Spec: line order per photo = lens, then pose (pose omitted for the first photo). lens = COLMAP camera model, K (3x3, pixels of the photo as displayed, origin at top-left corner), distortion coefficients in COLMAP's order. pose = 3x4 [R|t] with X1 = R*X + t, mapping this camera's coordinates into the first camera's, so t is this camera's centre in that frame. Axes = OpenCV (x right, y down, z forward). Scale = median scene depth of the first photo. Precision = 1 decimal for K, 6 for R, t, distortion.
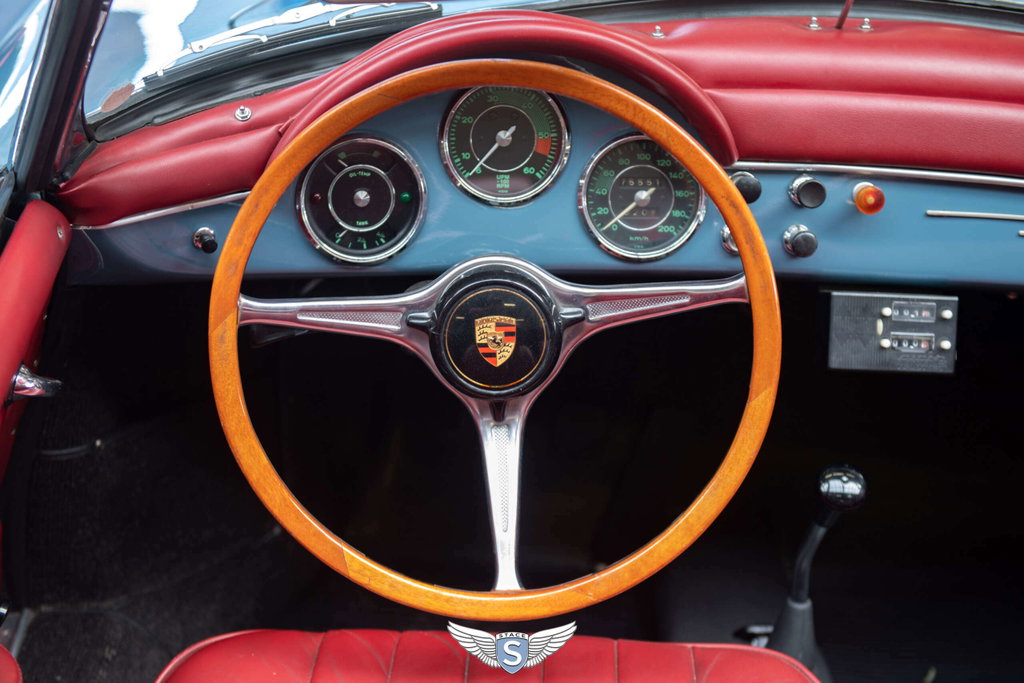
lens RADIAL K [[1763.3, 0, 512.0], [0, 1763.3, 341.5], [0, 0, 1]] dist [0.134856, 0.052098]
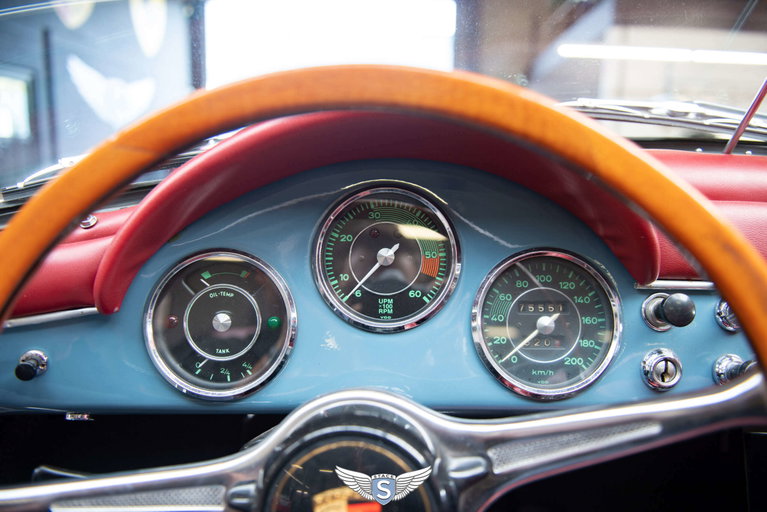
lens RADIAL K [[541.8, 0, 383.5], [0, 541.8, 256.0], [0, 0, 1]] dist [-0.061213, -0.000470]
pose [[0.995040, -0.015183, -0.098312, 0.021059], [-0.015205, 0.953458, -0.301144, -0.032670], [0.098308, 0.301145, 0.948497, 0.735783]]
